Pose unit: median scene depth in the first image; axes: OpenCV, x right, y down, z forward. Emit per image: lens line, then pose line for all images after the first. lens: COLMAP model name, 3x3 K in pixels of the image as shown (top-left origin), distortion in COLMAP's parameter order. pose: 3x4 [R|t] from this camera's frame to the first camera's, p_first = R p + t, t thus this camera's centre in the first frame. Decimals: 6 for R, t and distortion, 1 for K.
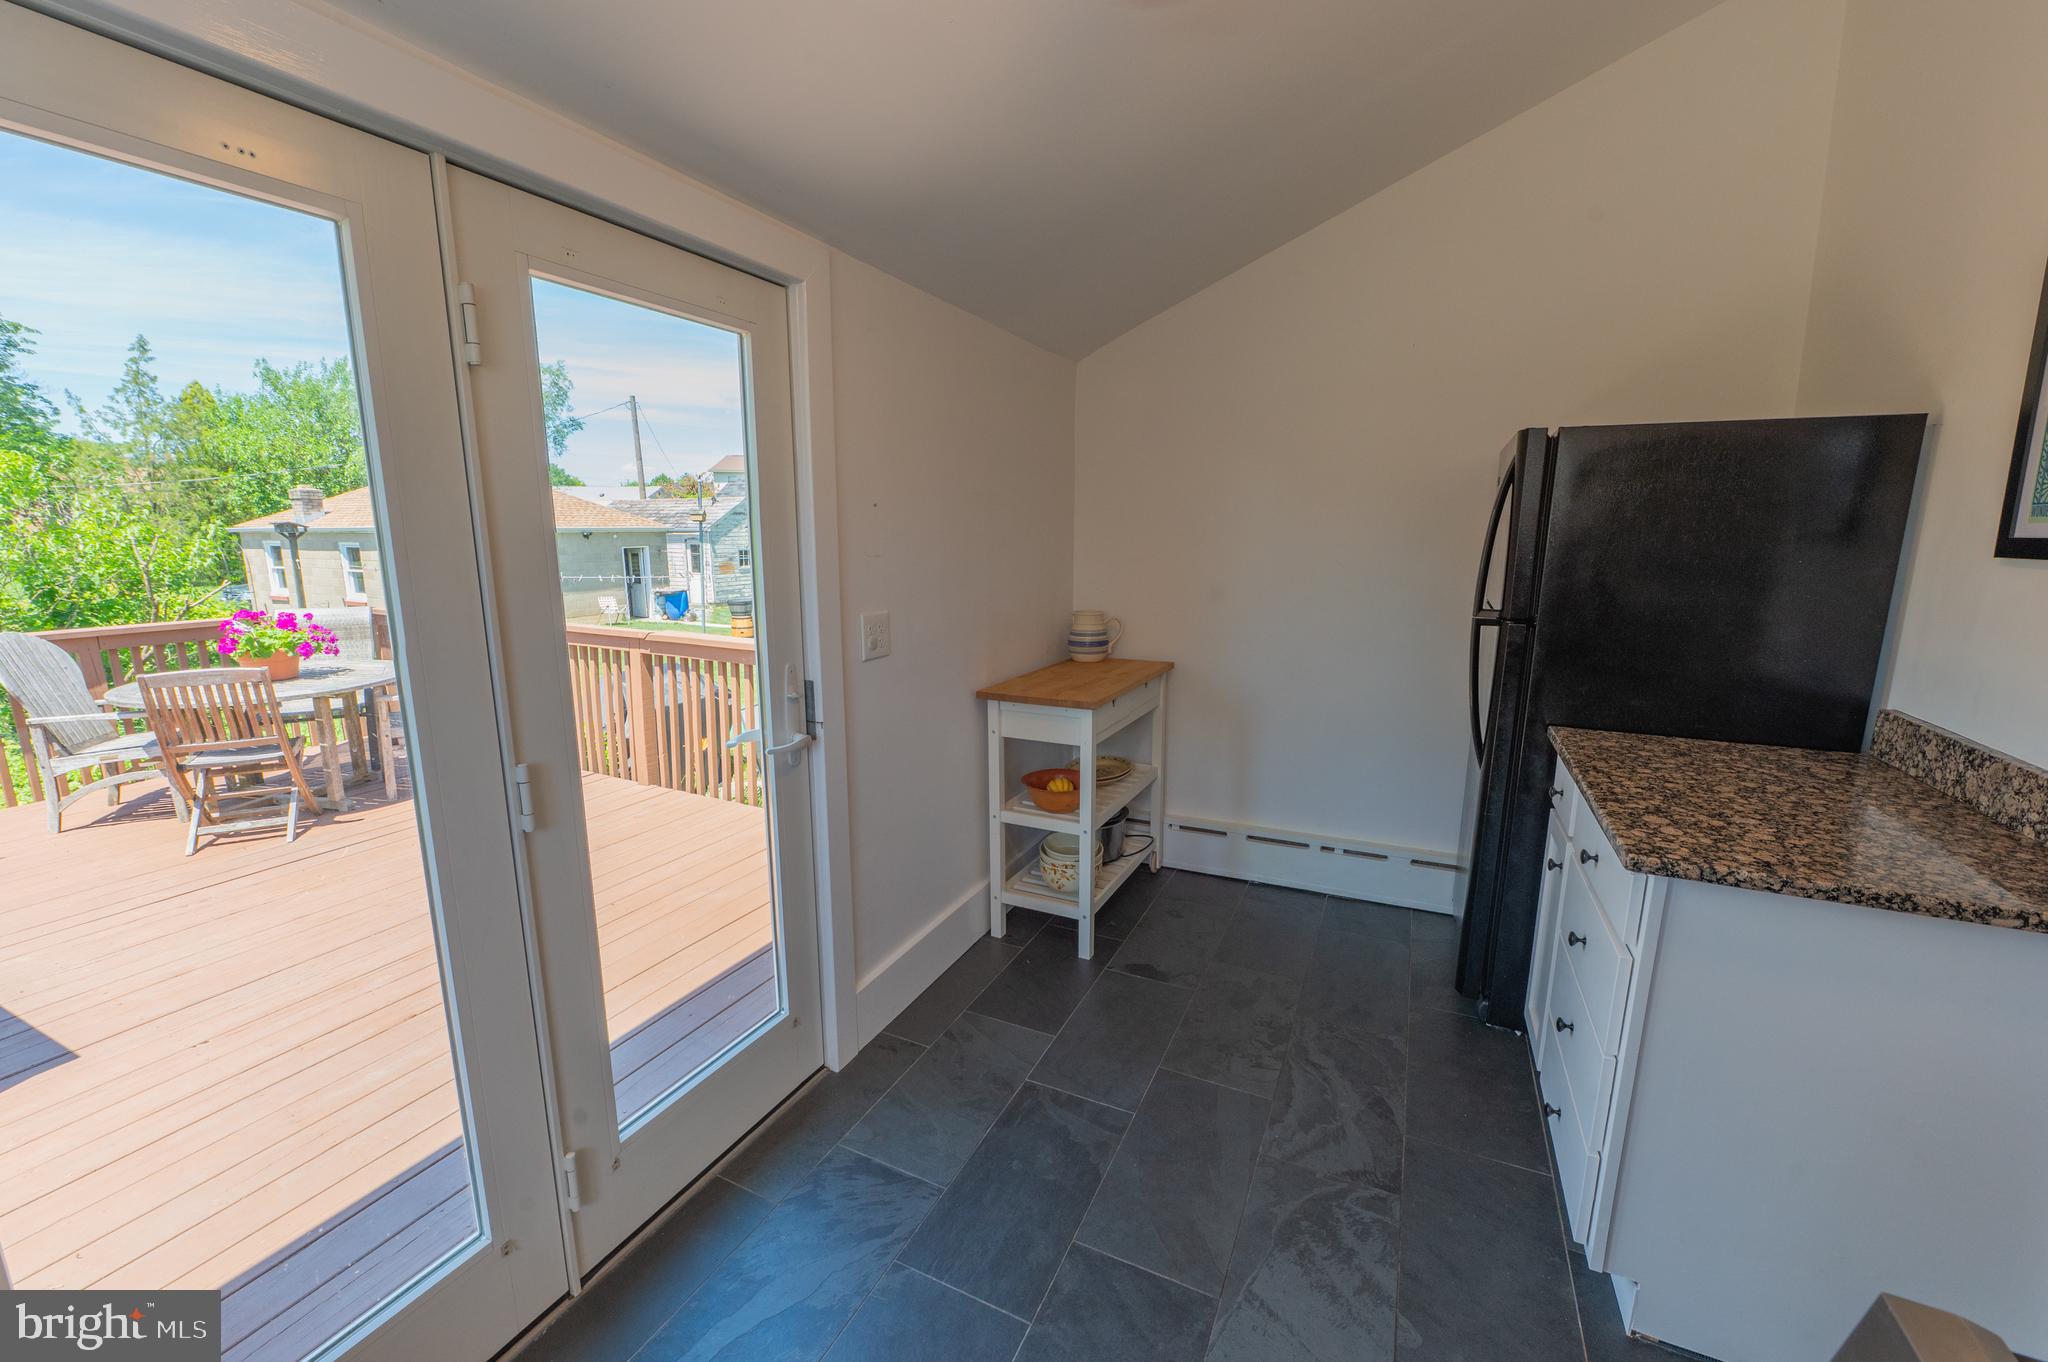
lens RADIAL K [[807.0, 0, 1017.3], [0, 807.0, 682.3], [0, 0, 1]] dist [-0.007809, -0.000212]
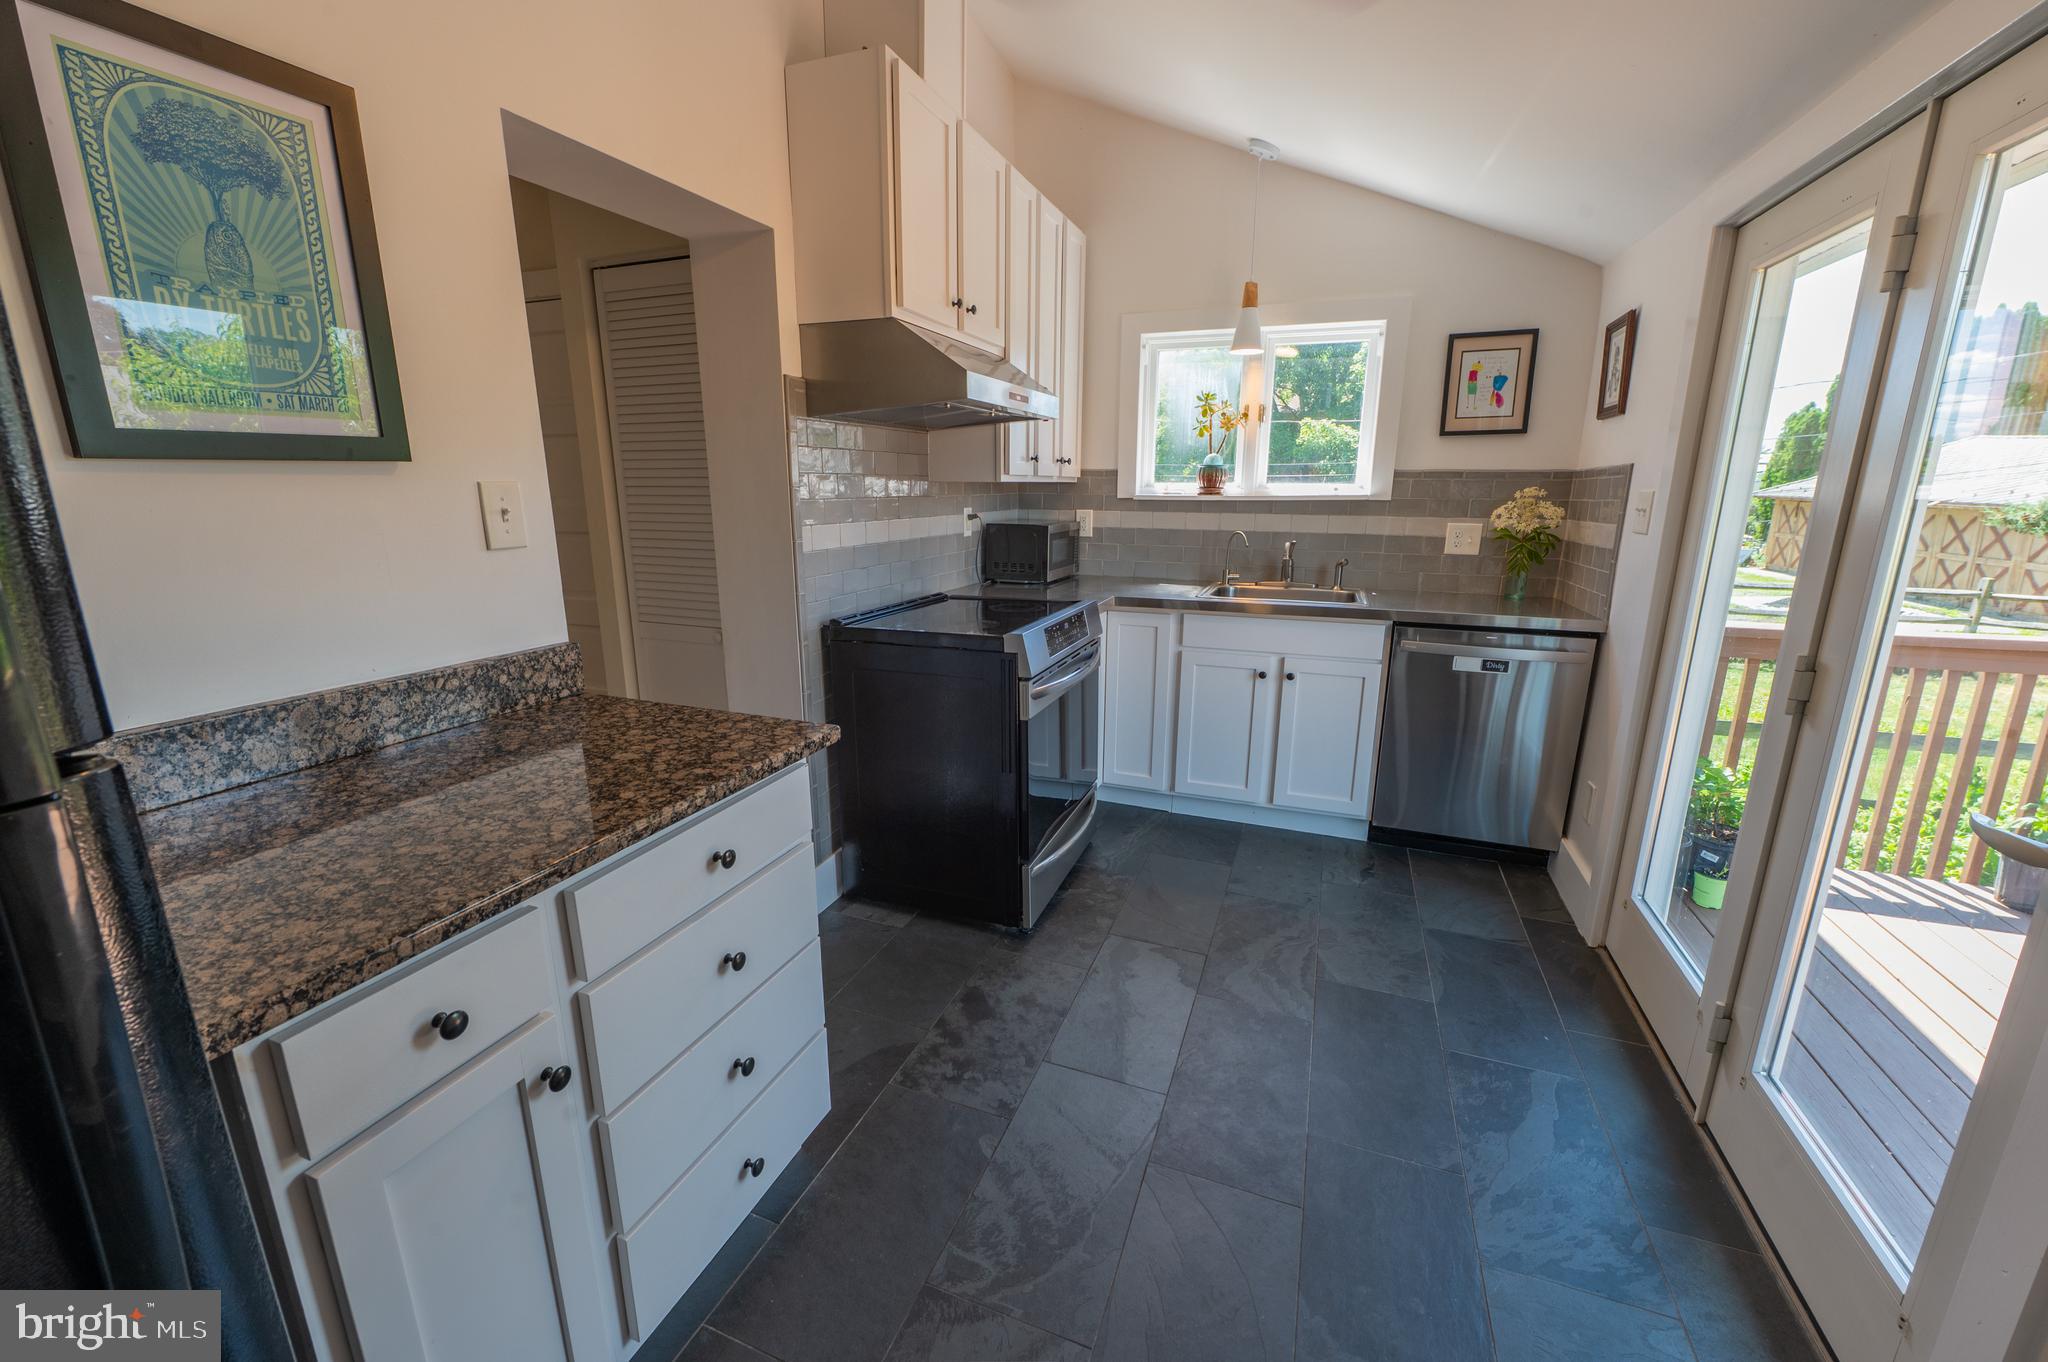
lens RADIAL K [[807.0, 0, 1025.6], [0, 807.0, 675.6], [0, 0, 1]] dist [-0.007809, -0.000212]
pose [[-0.996053, 0.019110, -0.086674, 0.526145], [-0.018785, 0.909029, 0.416308, -0.289544], [0.086745, 0.416294, -0.905083, 1.783492]]
